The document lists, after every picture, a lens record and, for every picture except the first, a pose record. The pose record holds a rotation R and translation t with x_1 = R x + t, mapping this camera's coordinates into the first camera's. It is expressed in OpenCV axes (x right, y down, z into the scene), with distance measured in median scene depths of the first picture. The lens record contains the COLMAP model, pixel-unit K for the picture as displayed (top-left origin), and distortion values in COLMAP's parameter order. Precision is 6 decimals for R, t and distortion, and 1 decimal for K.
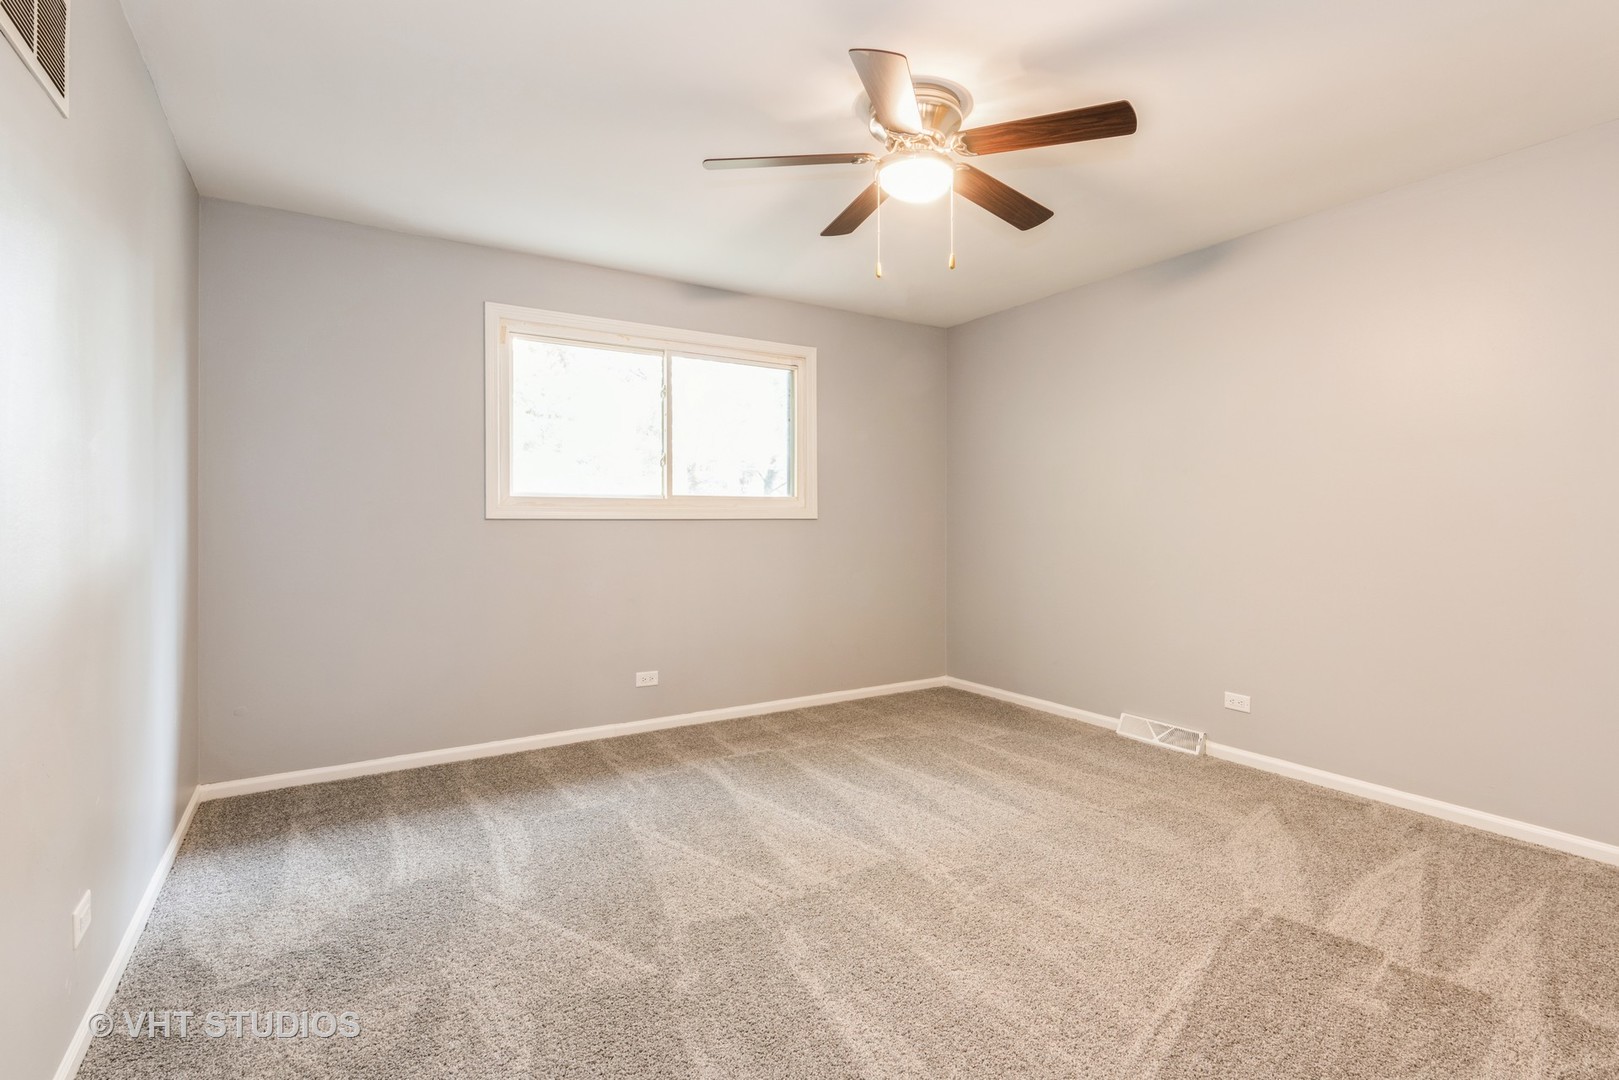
lens RADIAL K [[782.1, 0, 807.1], [0, 782.1, 533.1], [0, 0, 1]] dist [0.009657, -0.001933]
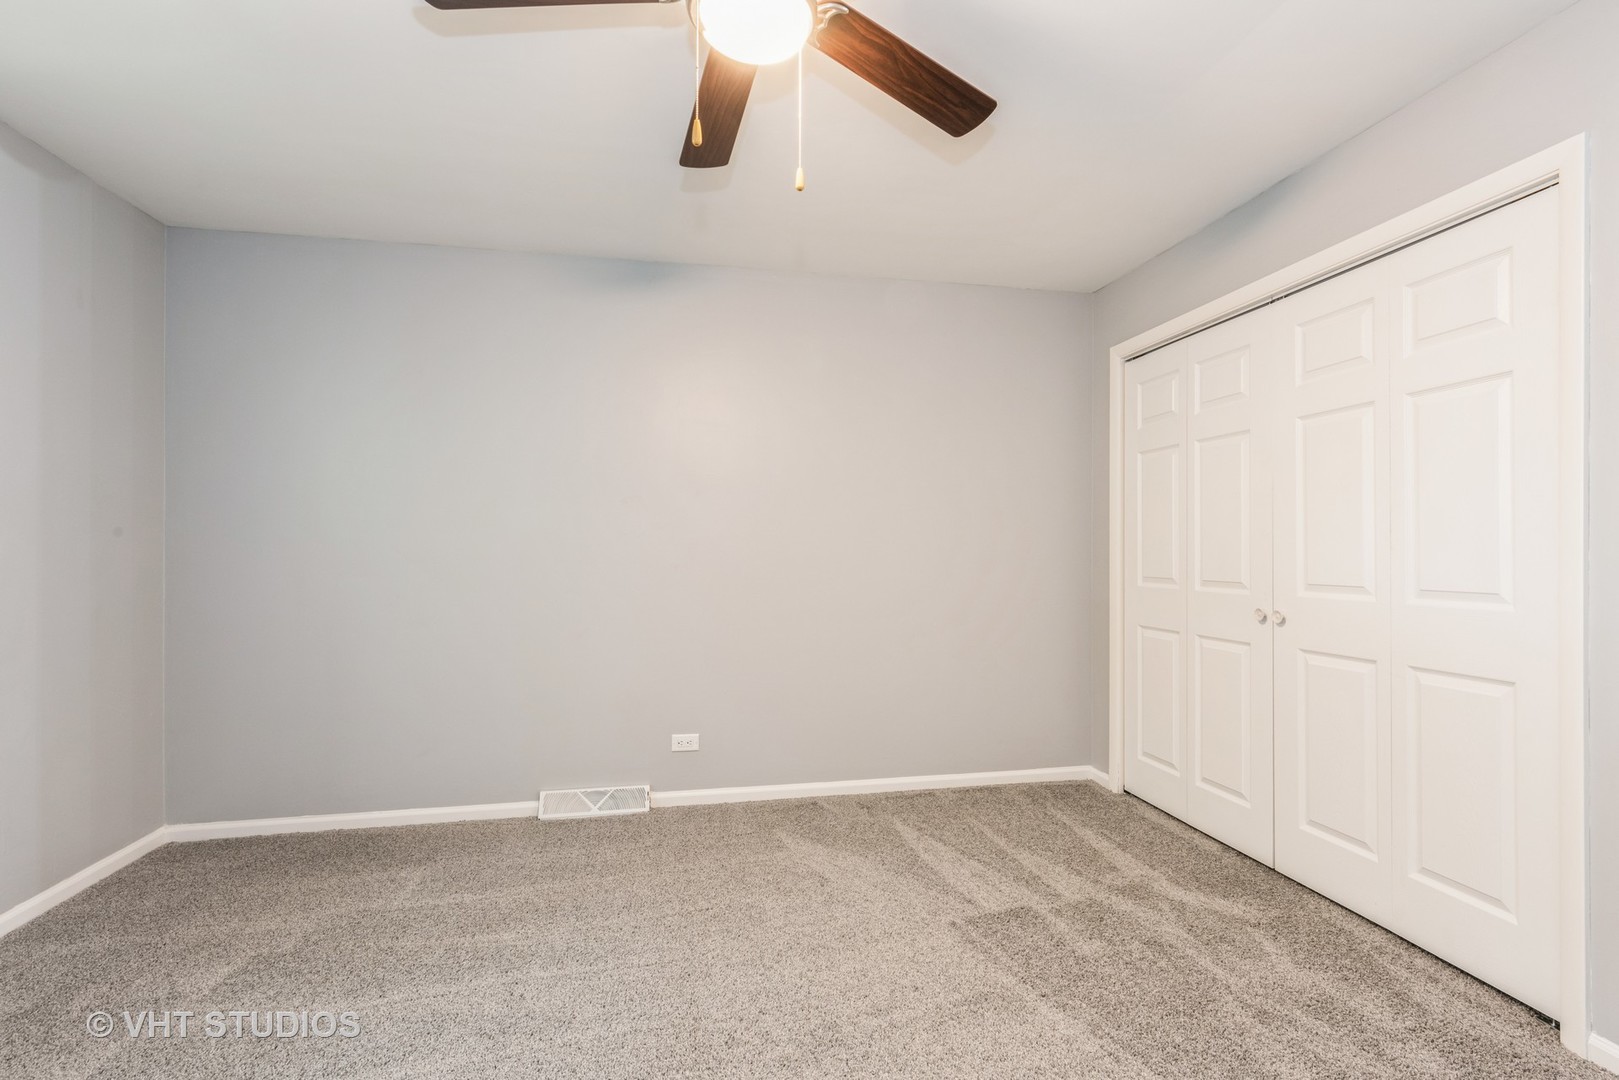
lens RADIAL K [[782.1, 0, 808.2], [0, 782.1, 544.7], [0, 0, 1]] dist [0.009657, -0.001933]
pose [[0.331473, 0.012080, 0.943387, -0.366984], [0.018424, 0.999644, -0.019274, -0.007461], [-0.943285, 0.023770, 0.331133, 0.620282]]
